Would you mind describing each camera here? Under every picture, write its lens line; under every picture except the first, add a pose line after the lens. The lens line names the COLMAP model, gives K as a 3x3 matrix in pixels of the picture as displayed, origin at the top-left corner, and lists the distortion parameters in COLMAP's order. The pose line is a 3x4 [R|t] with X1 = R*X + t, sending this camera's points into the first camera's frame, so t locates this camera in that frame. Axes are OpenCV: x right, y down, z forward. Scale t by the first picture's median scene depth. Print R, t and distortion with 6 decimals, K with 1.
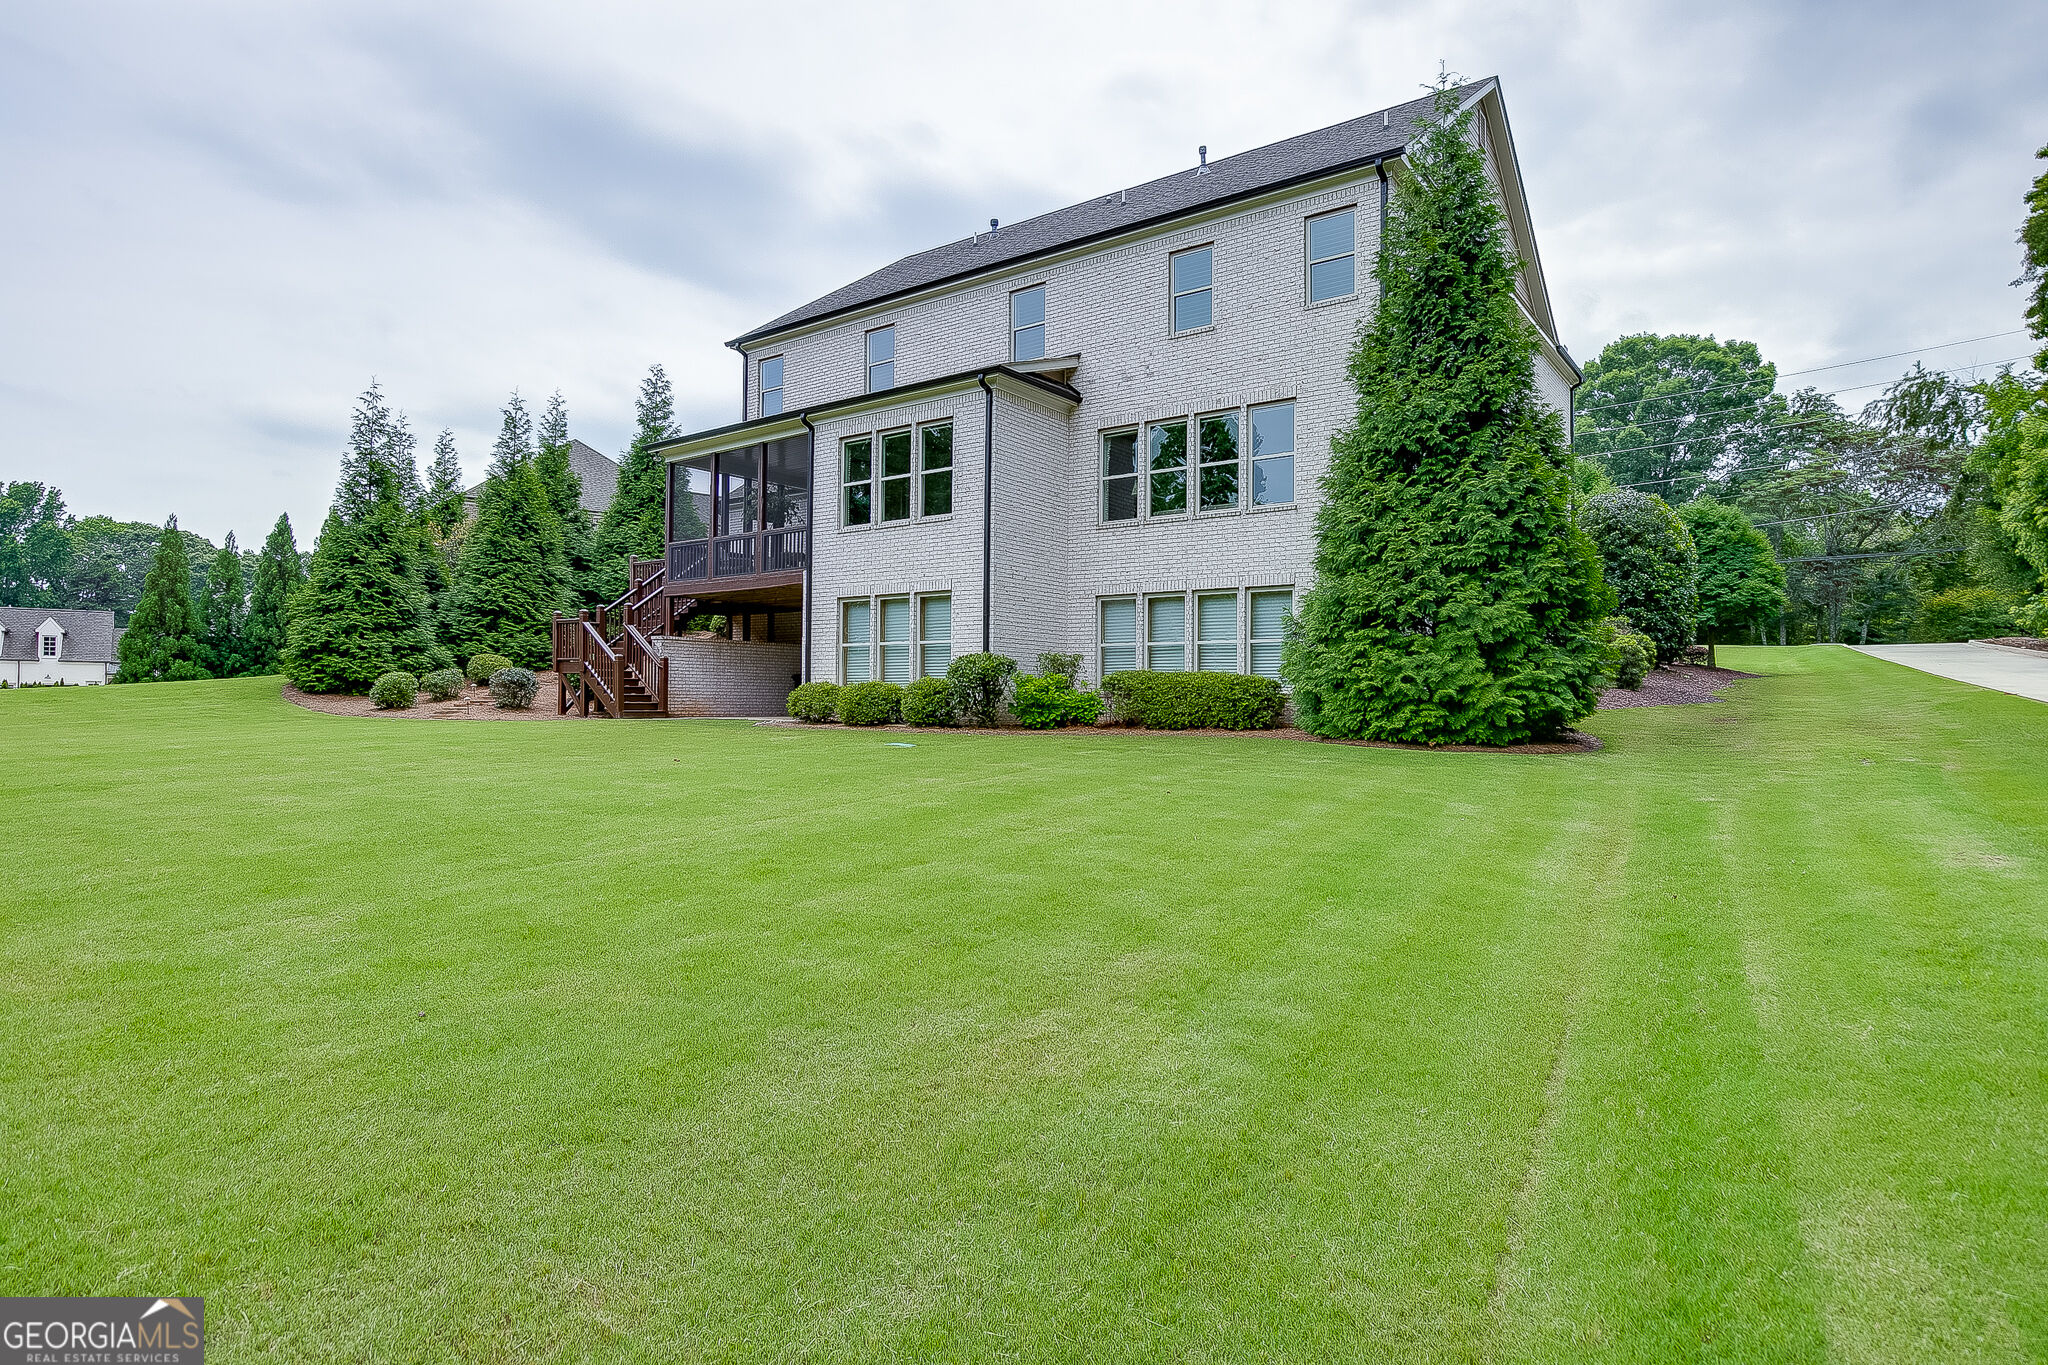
lens RADIAL K [[1122.5, 0, 1028.2], [0, 1122.5, 671.2], [0, 0, 1]] dist [-0.005842, -0.000606]
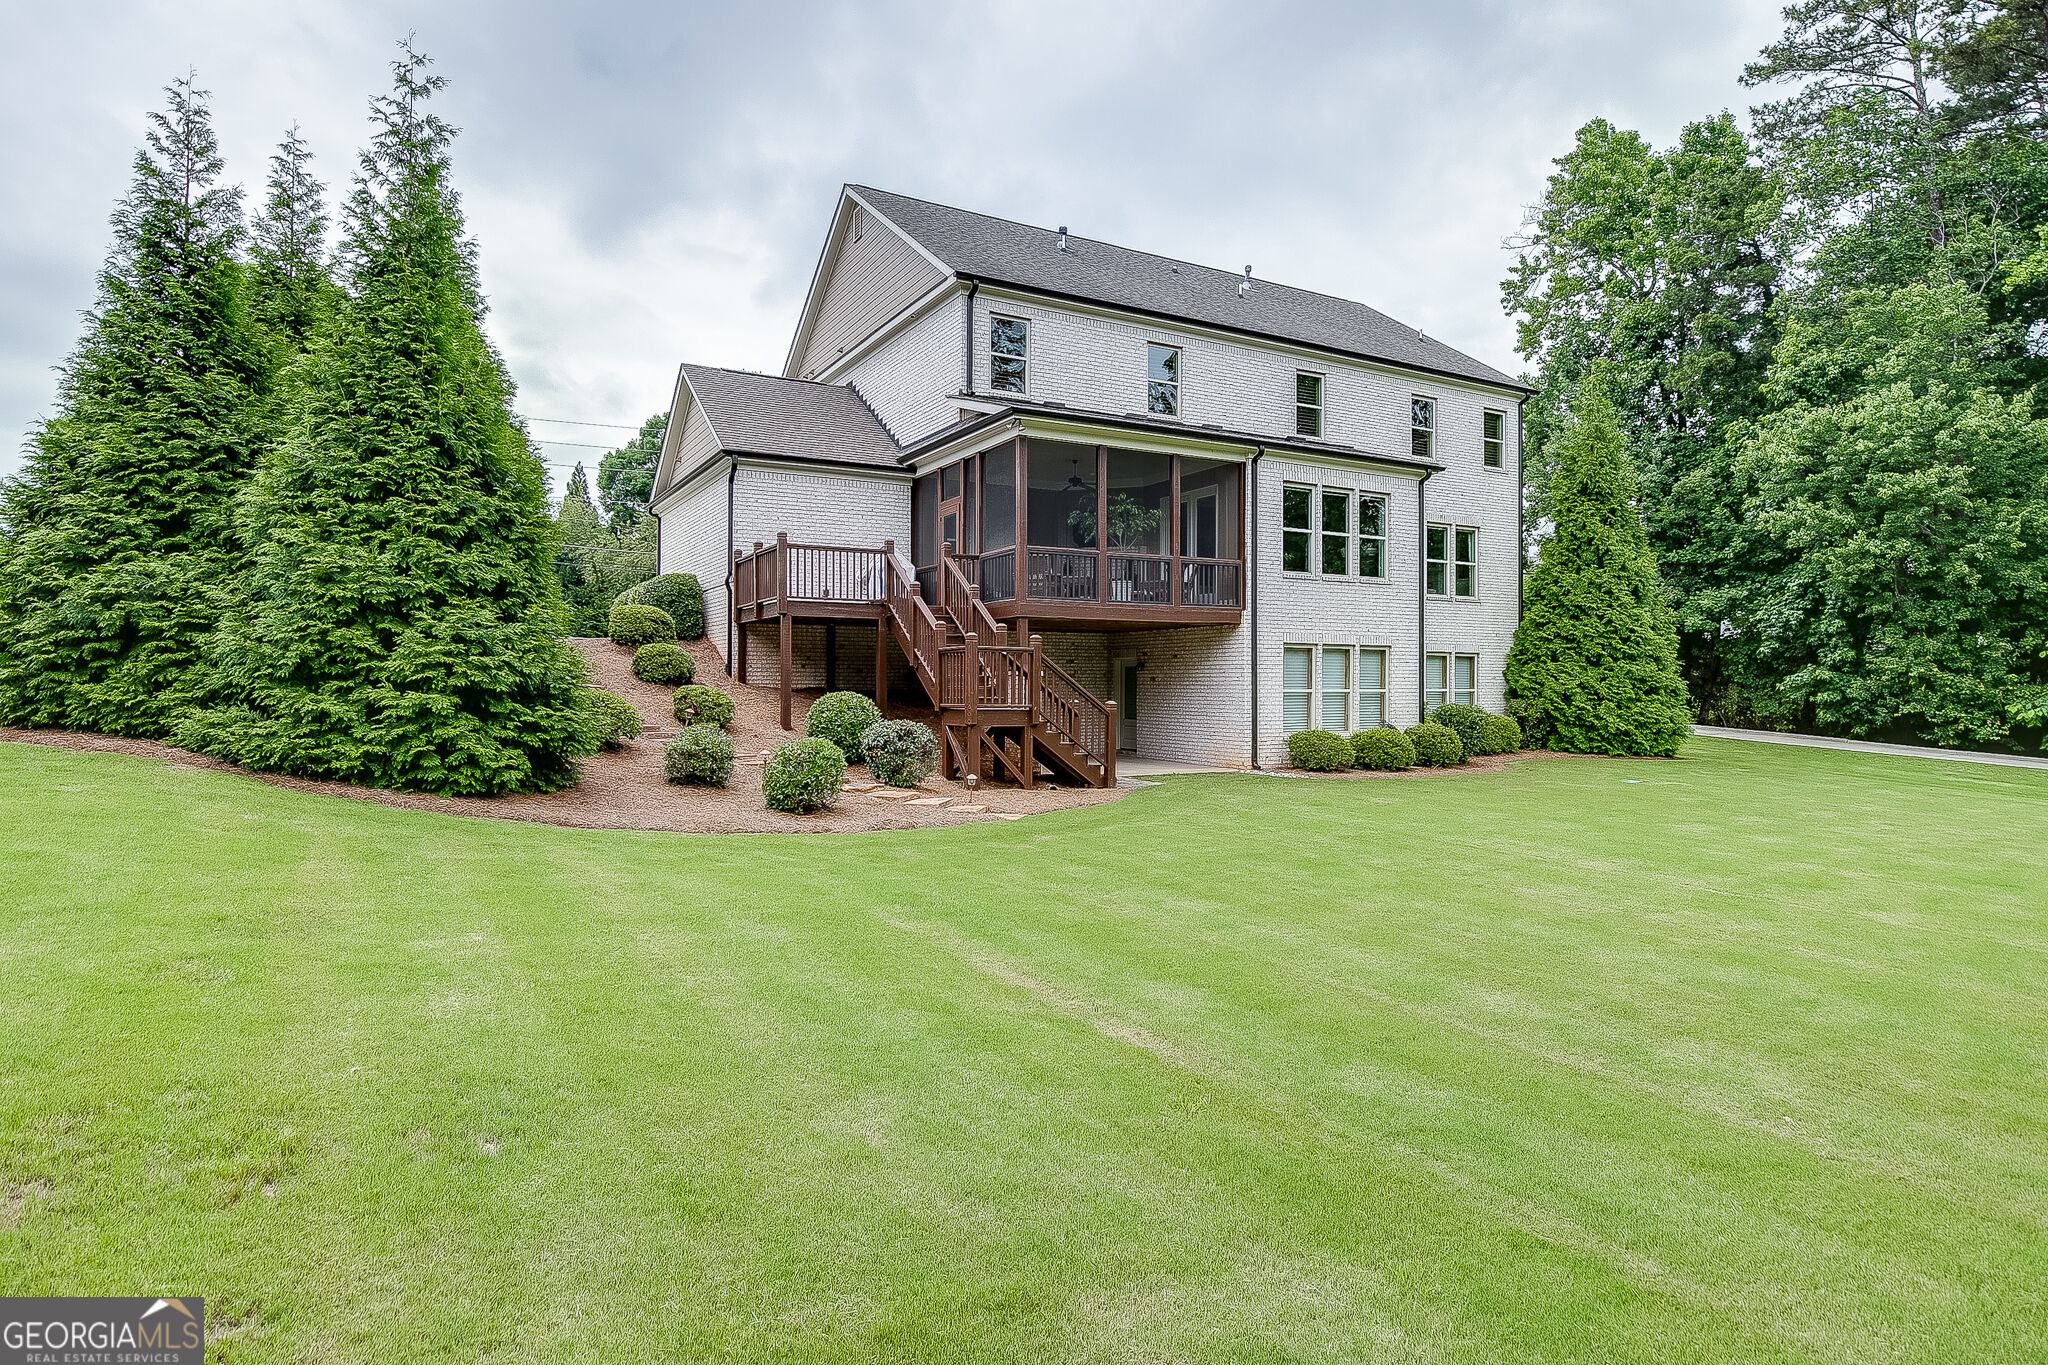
lens RADIAL K [[1122.5, 0, 1027.4], [0, 1122.5, 681.8], [0, 0, 1]] dist [-0.005842, -0.000606]
pose [[0.410554, -0.005468, 0.911820, -1.205642], [-0.025821, 0.999511, 0.017620, -0.043903], [-0.911471, -0.030778, 0.410212, 0.824635]]
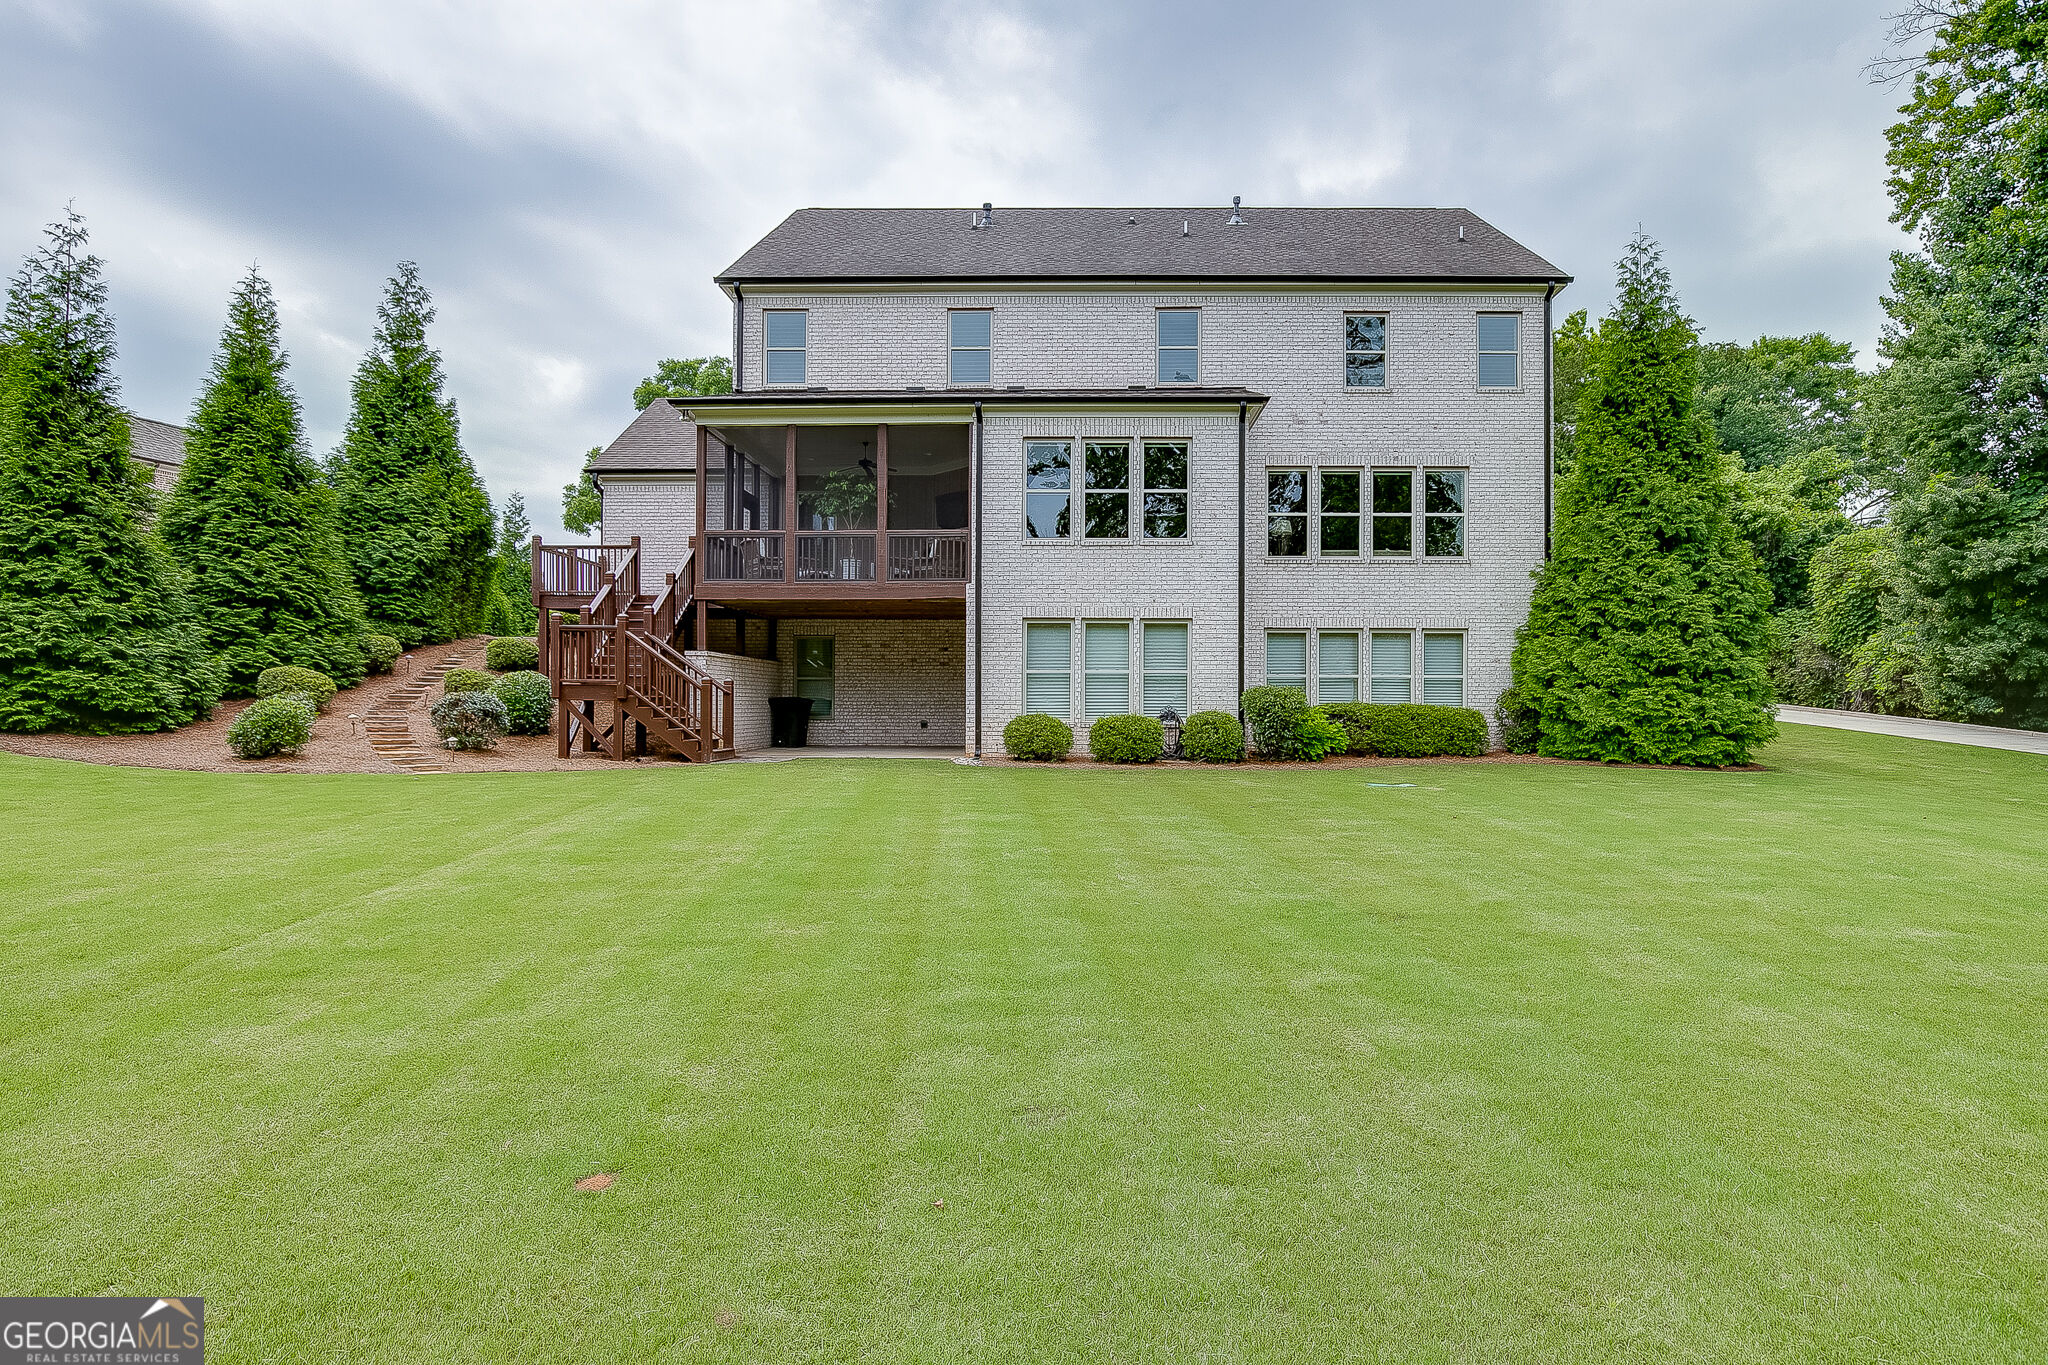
lens RADIAL K [[1122.5, 0, 1033.9], [0, 1122.5, 696.0], [0, 0, 1]] dist [-0.005842, -0.000606]
pose [[0.807492, -0.001855, 0.589876, -0.709213], [-0.012201, 0.999729, 0.019846, -0.022254], [-0.589752, -0.023222, 0.807250, 0.287536]]
